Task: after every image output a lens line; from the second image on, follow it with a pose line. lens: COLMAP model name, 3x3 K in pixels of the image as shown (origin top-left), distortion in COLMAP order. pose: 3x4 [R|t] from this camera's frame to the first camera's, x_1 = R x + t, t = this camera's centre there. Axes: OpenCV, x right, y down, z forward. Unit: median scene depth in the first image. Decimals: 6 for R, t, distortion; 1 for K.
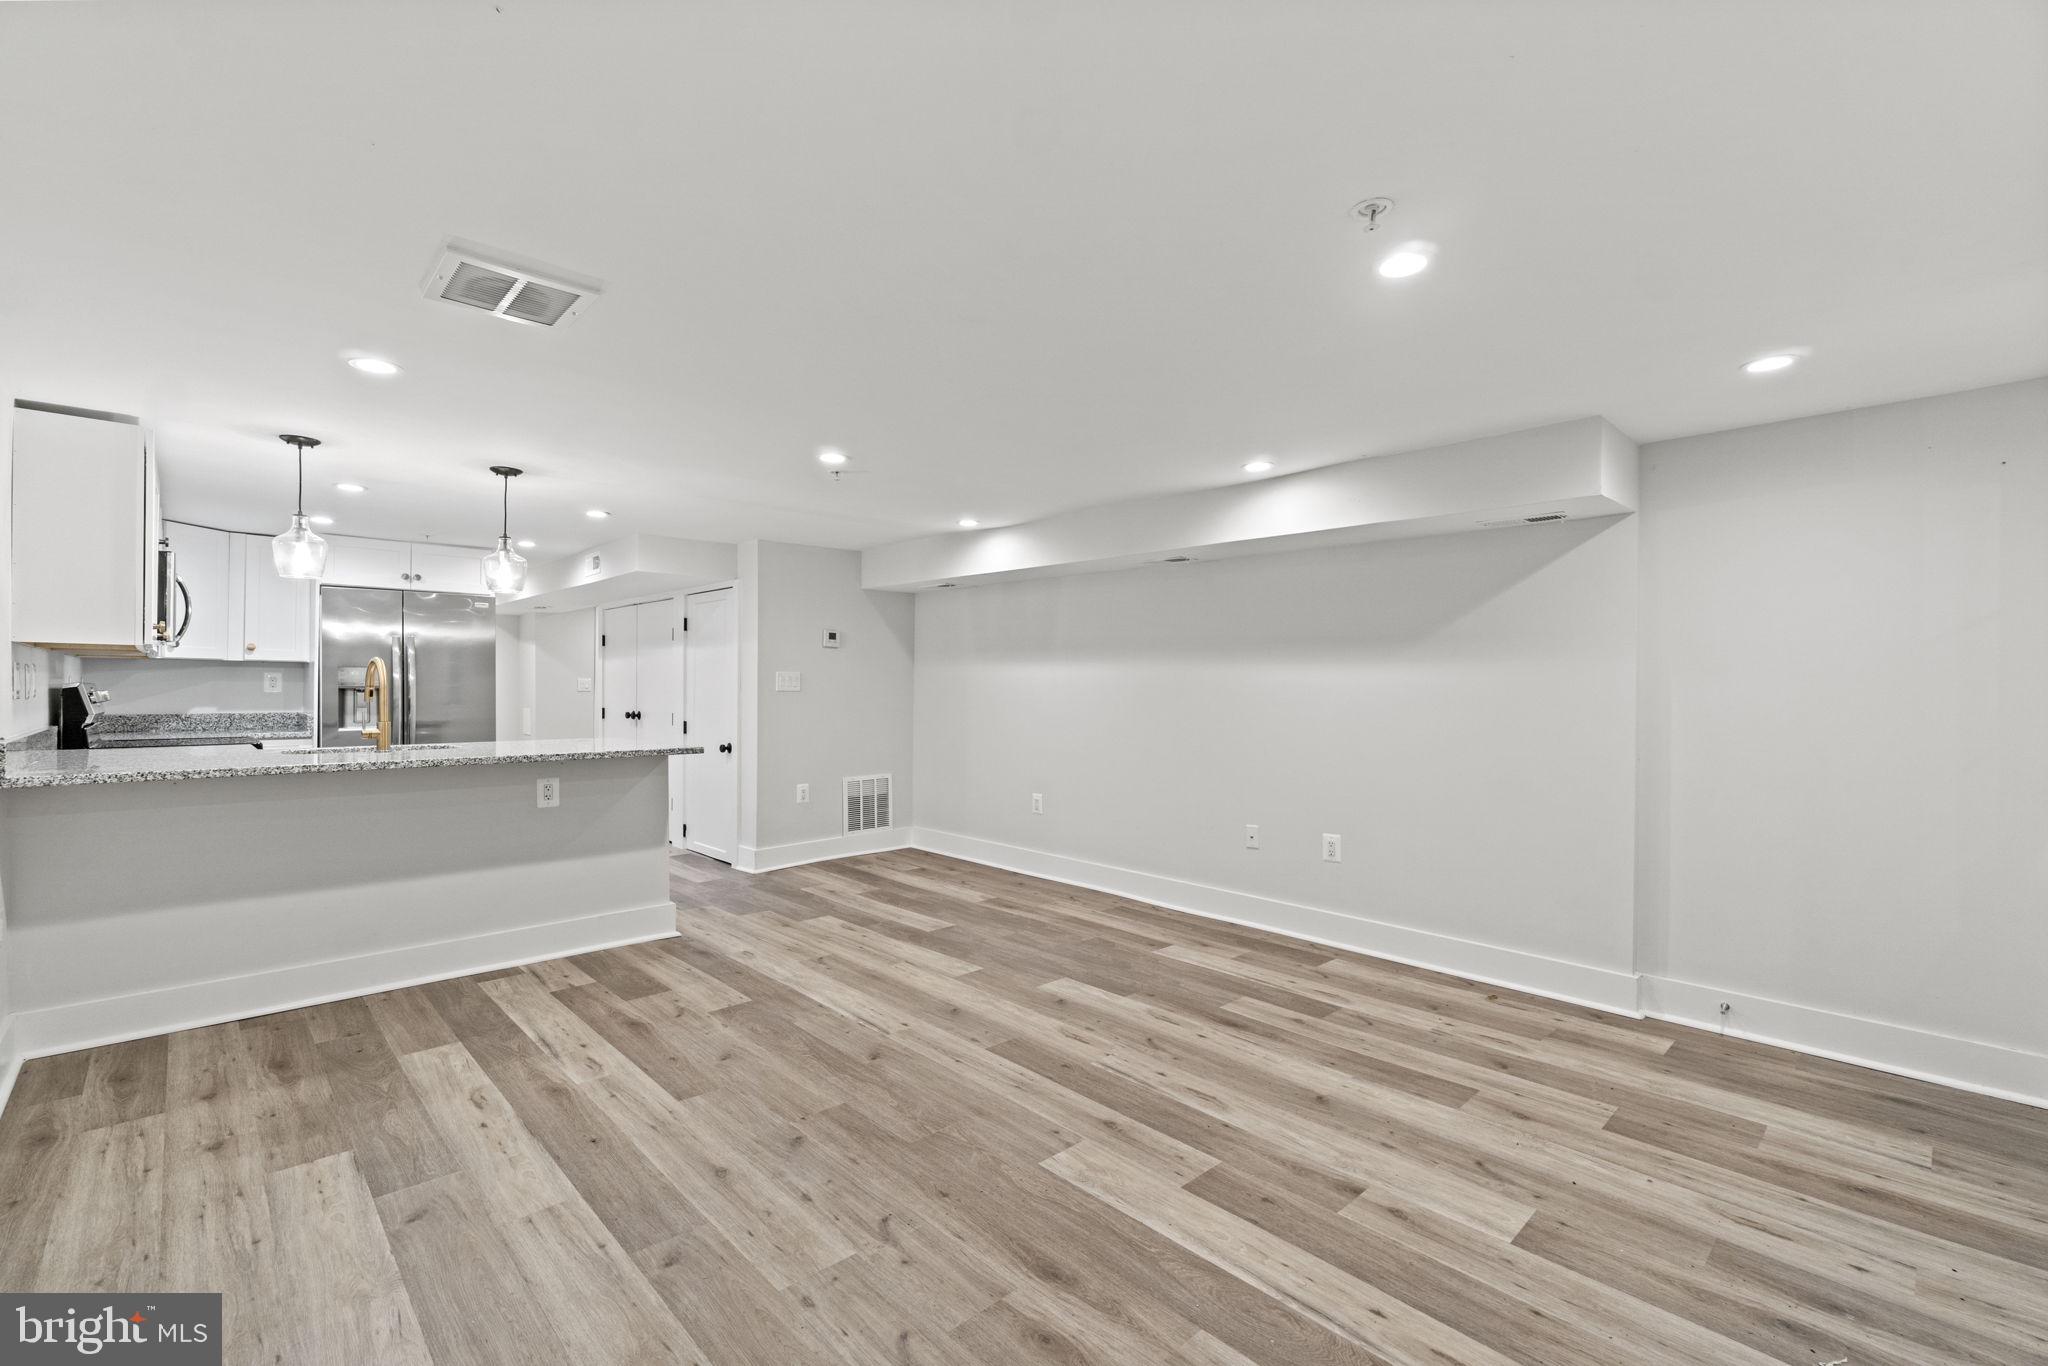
lens RADIAL K [[888.3, 0, 1008.0], [0, 888.3, 680.4], [0, 0, 1]] dist [-0.001498, 0.000466]
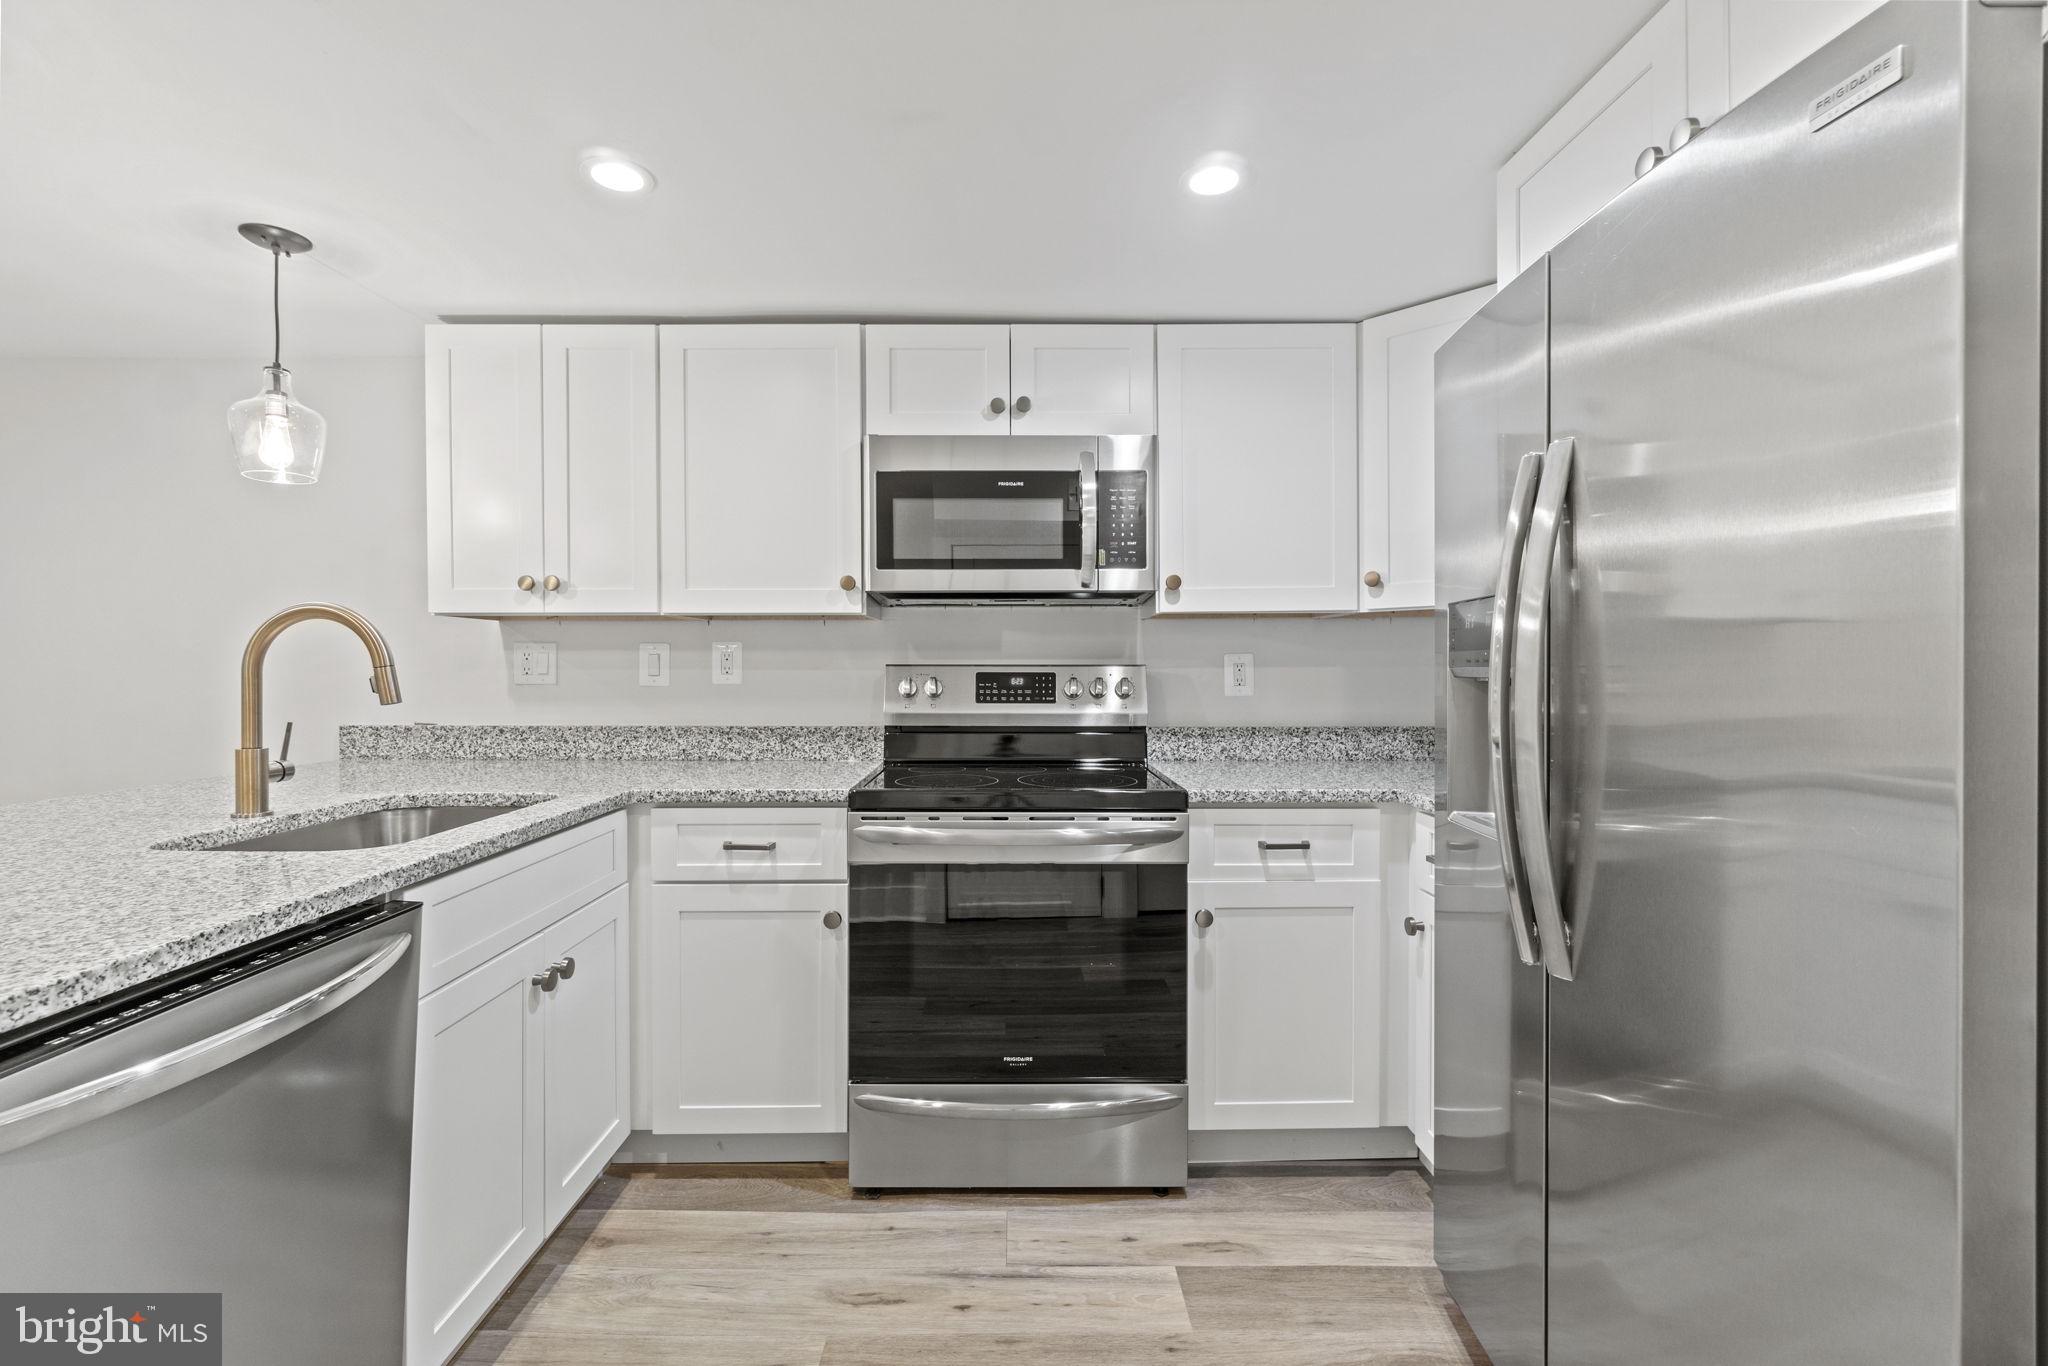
lens RADIAL K [[888.3, 0, 1028.6], [0, 888.3, 677.5], [0, 0, 1]] dist [-0.001498, 0.000466]
pose [[-0.674227, 0.006065, -0.738499, -0.652883], [0.004803, 0.999981, 0.003828, 0.010816], [0.738508, -0.000965, -0.674244, 1.628898]]
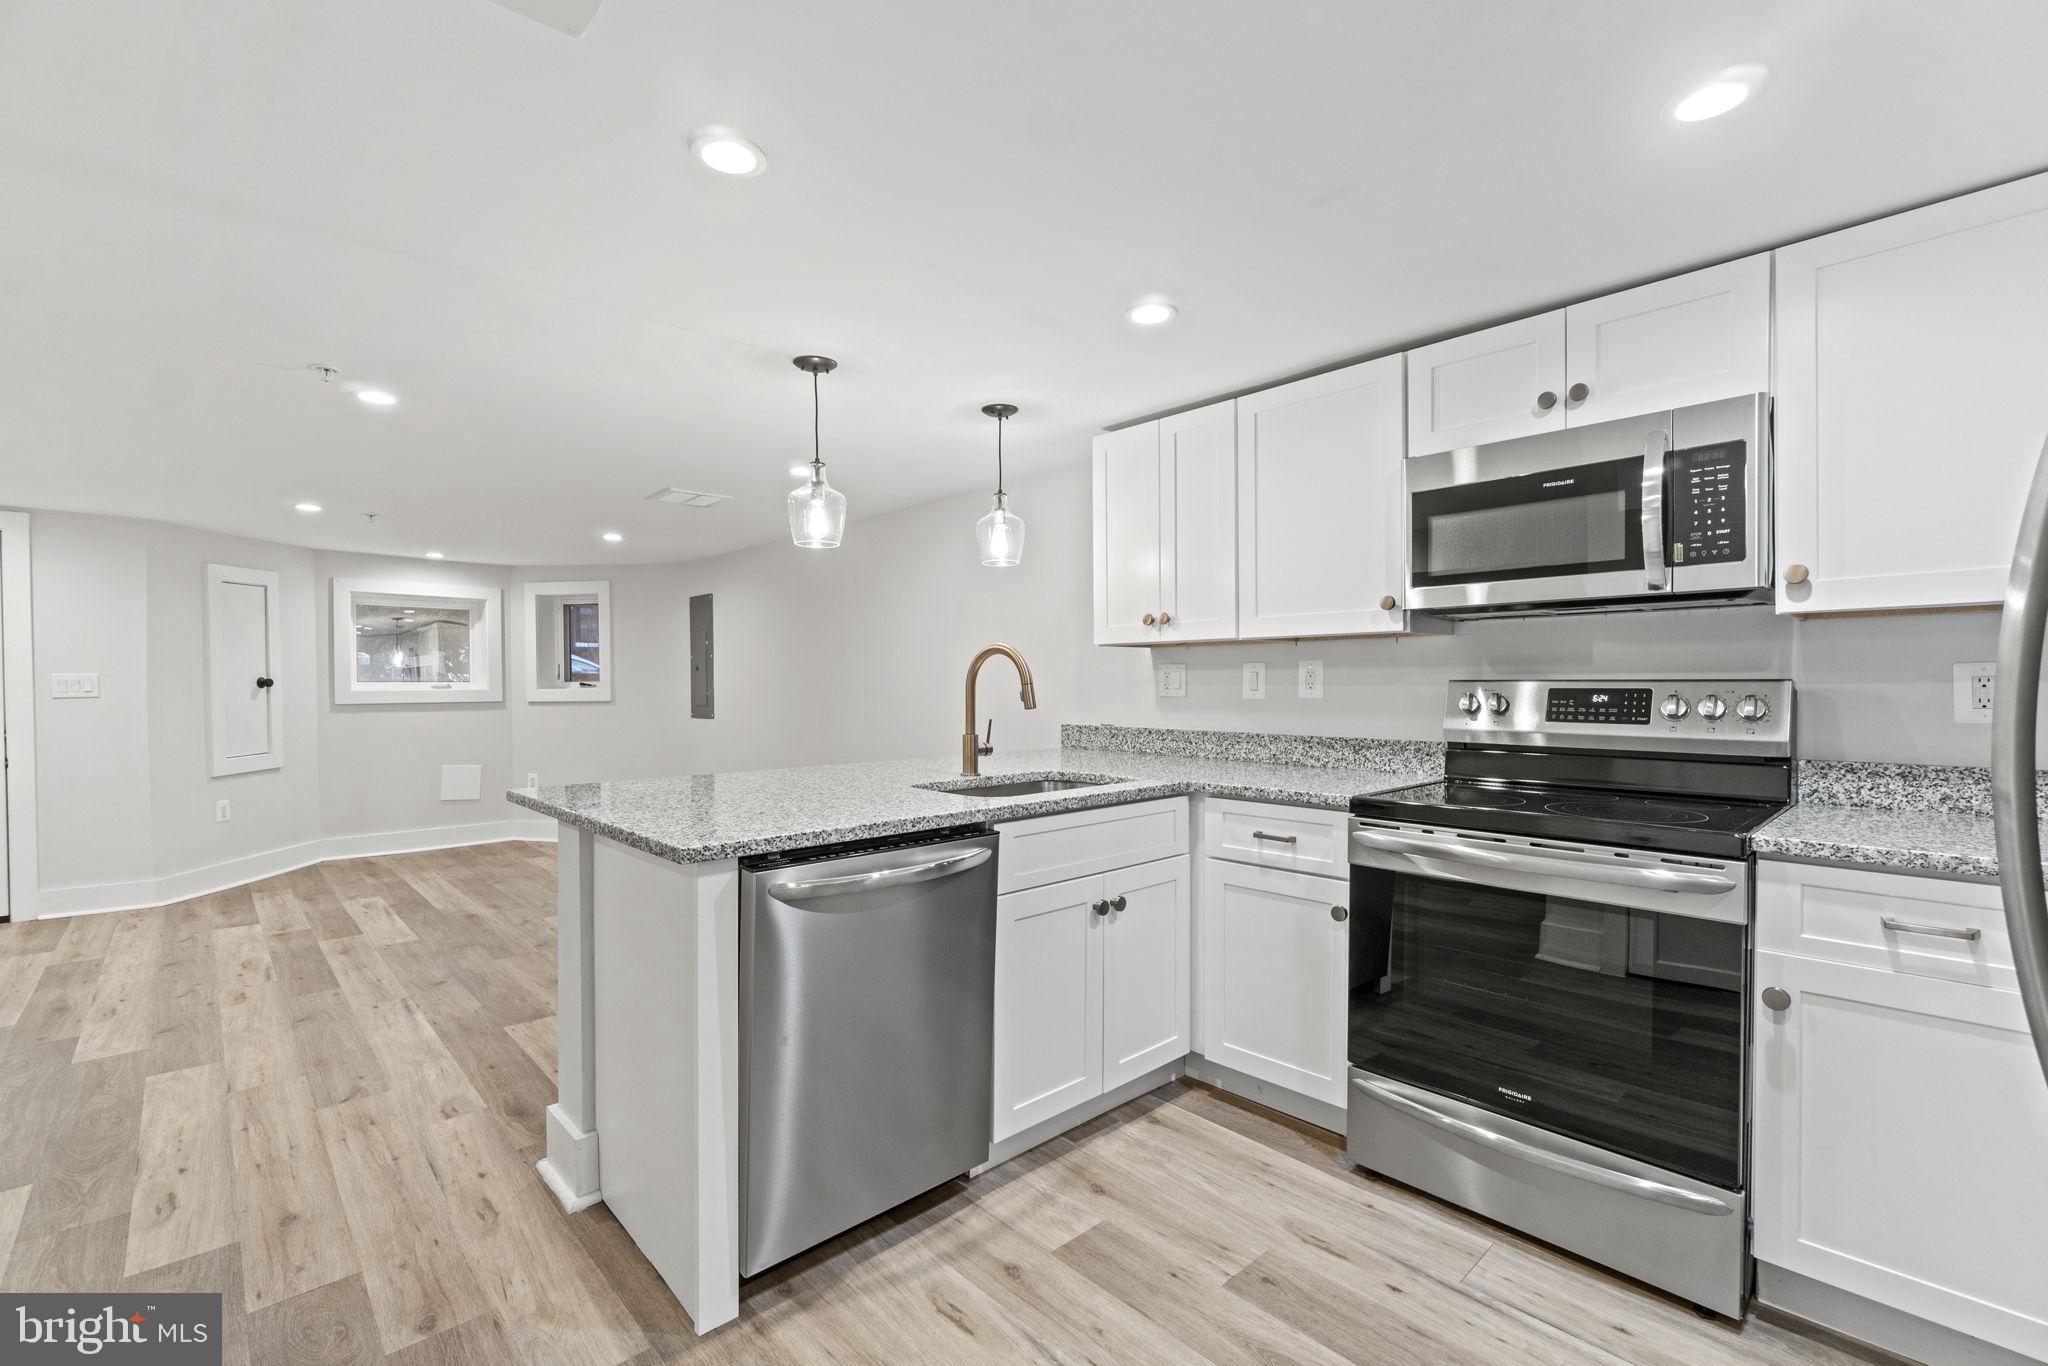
lens RADIAL K [[888.3, 0, 1015.5], [0, 888.3, 695.4], [0, 0, 1]] dist [-0.001498, 0.000466]
pose [[-0.999995, 0.001516, -0.002807, -0.753531], [0.001499, 0.999979, 0.006264, 0.009861], [0.002816, 0.006260, -0.999976, 1.770437]]
